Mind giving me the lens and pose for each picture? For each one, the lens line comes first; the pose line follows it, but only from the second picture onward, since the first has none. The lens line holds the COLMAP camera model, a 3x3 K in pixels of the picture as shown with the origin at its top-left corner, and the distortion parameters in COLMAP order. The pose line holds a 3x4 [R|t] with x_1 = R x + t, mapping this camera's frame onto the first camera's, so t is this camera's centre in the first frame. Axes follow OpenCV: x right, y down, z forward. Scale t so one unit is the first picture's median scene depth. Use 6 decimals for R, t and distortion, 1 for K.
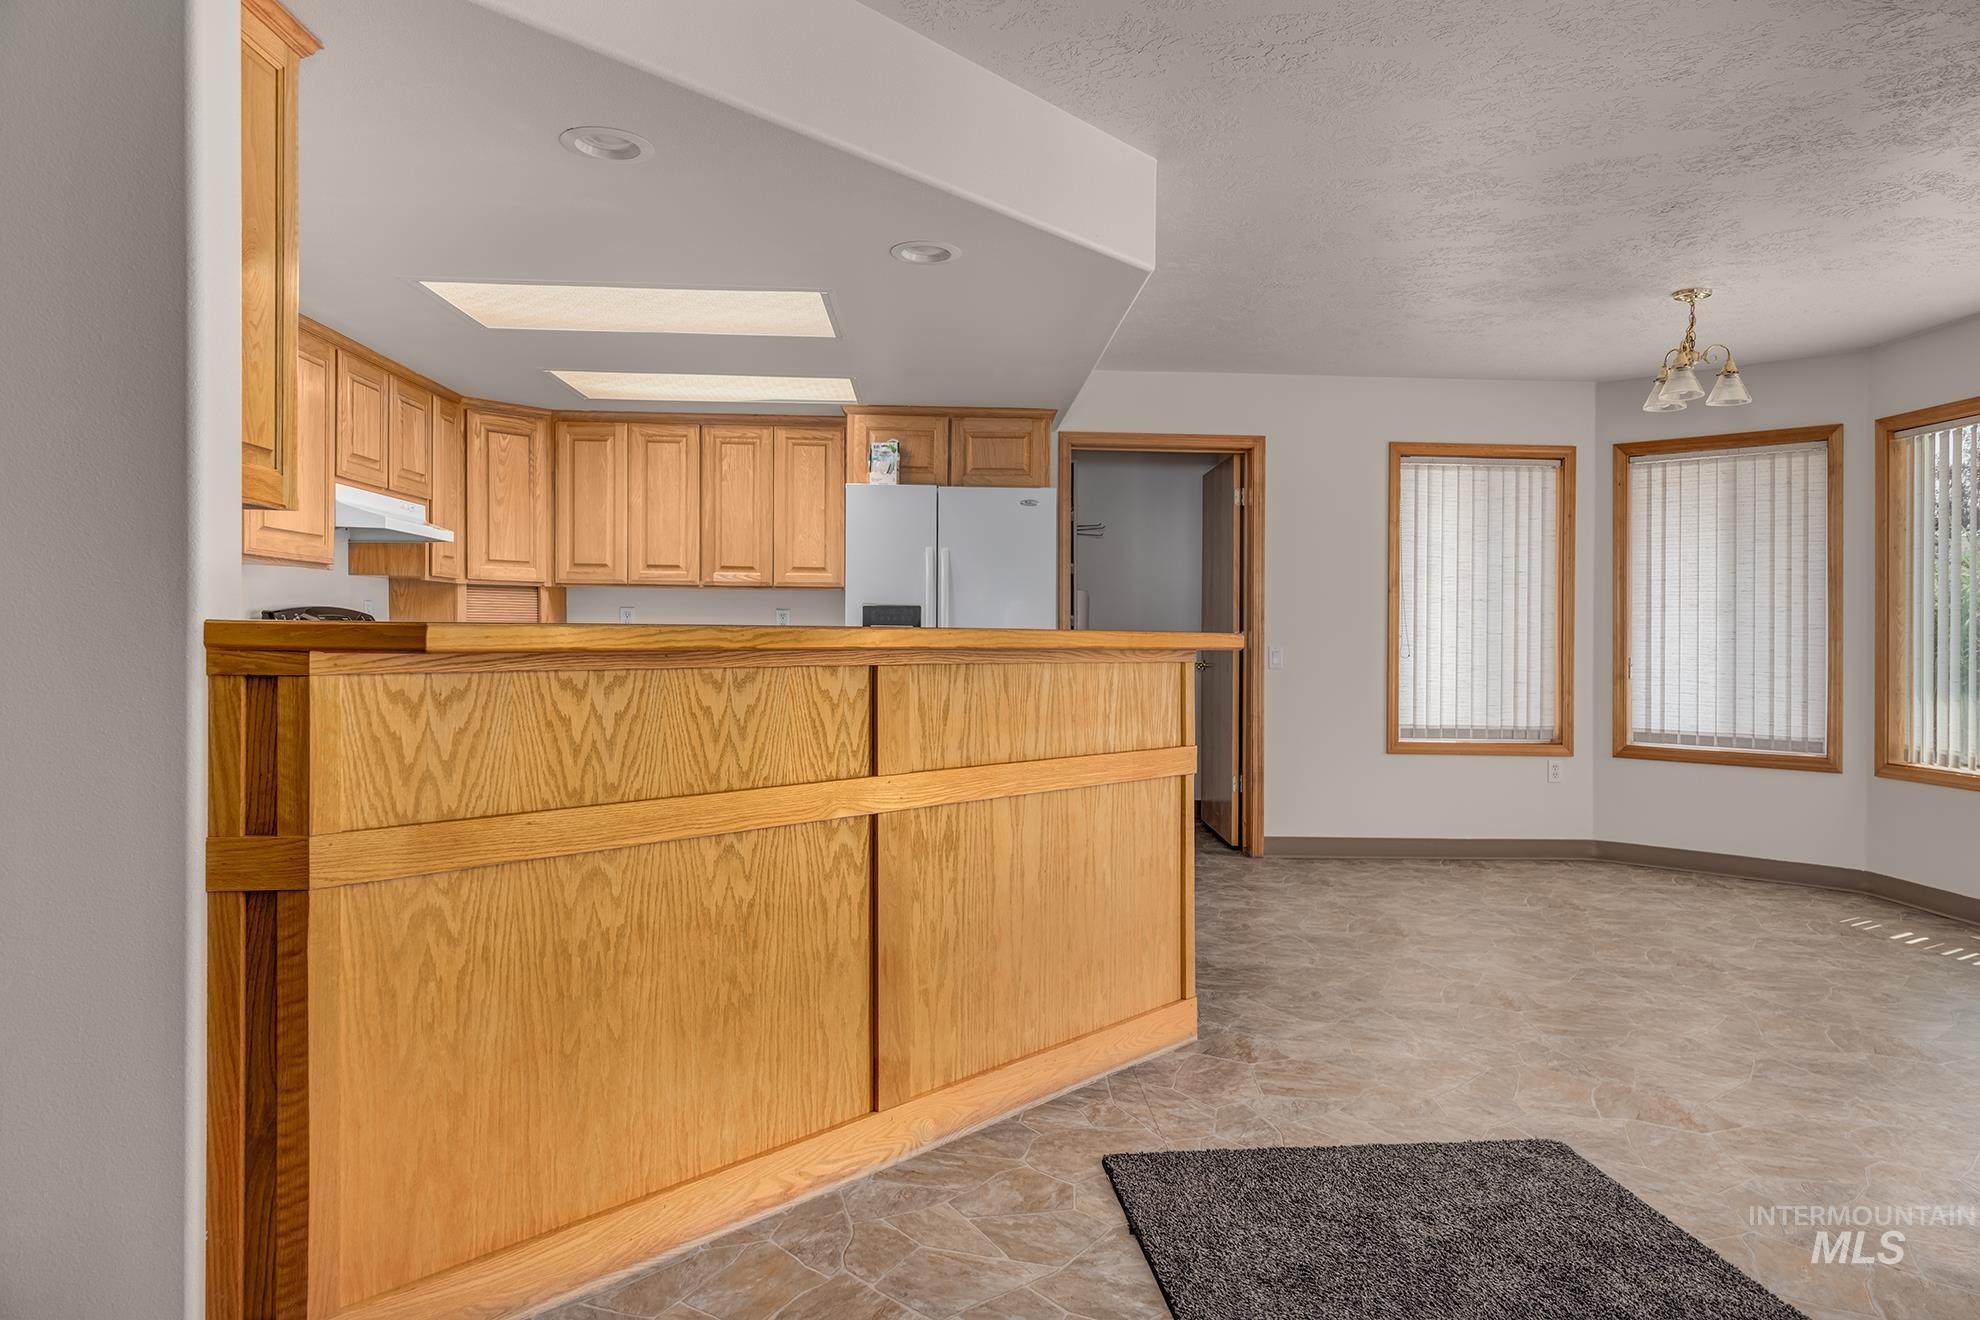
lens RADIAL K [[1239.5, 0, 991.7], [0, 1239.5, 630.7], [0, 0, 1]] dist [0.005988, 0.001309]
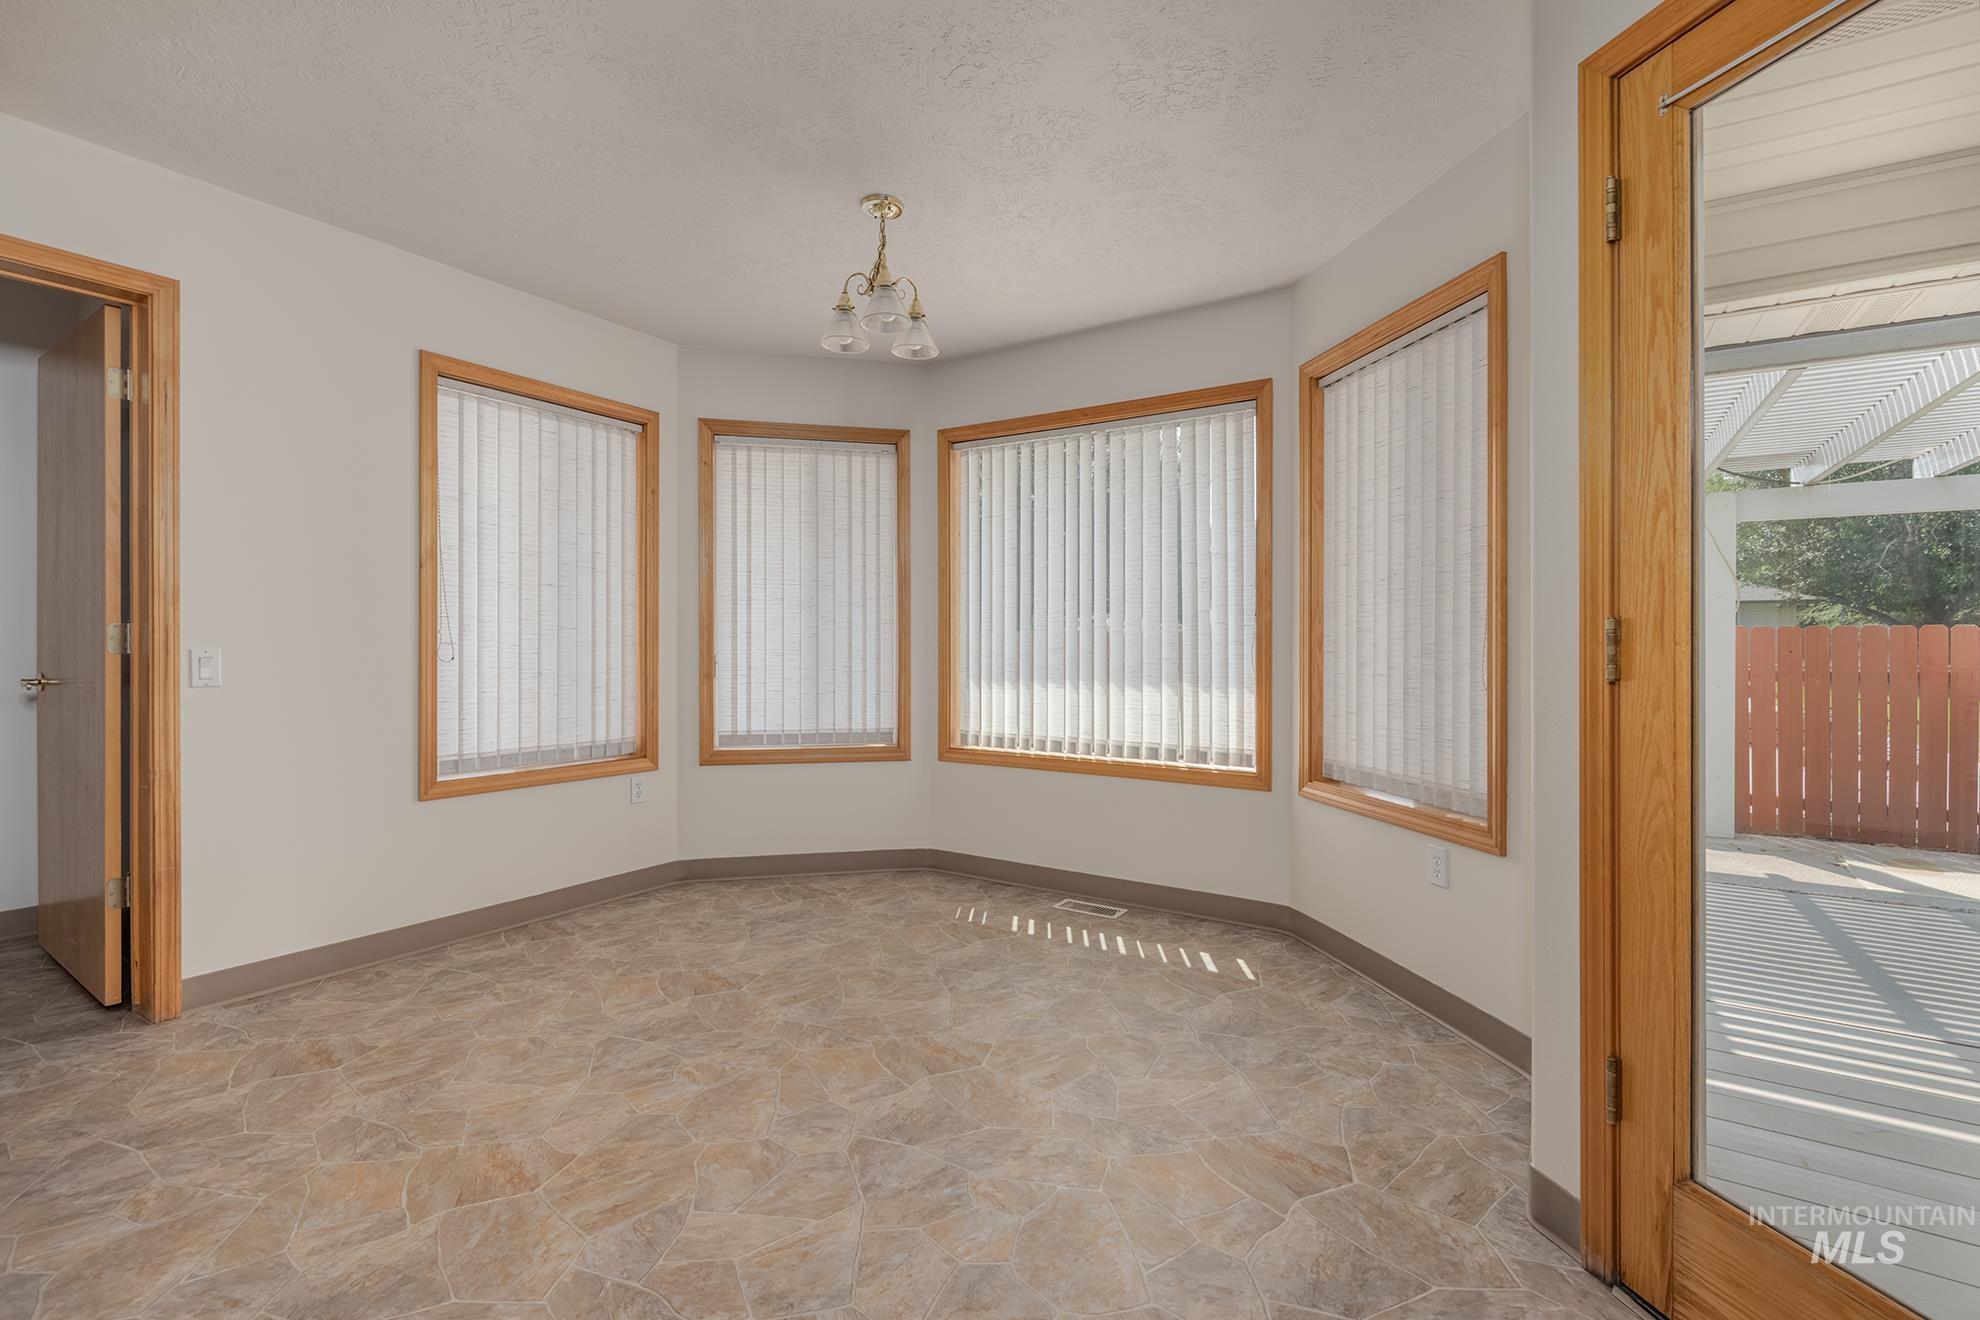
lens RADIAL K [[872.6, 0, 999.8], [0, 872.6, 641.5], [0, 0, 1]] dist [0.000842, -0.000424]
pose [[0.565054, -0.007990, 0.825015, 0.103583], [-0.001227, 0.999944, 0.010525, 0.004953], [-0.825053, -0.006959, 0.565013, 0.471376]]
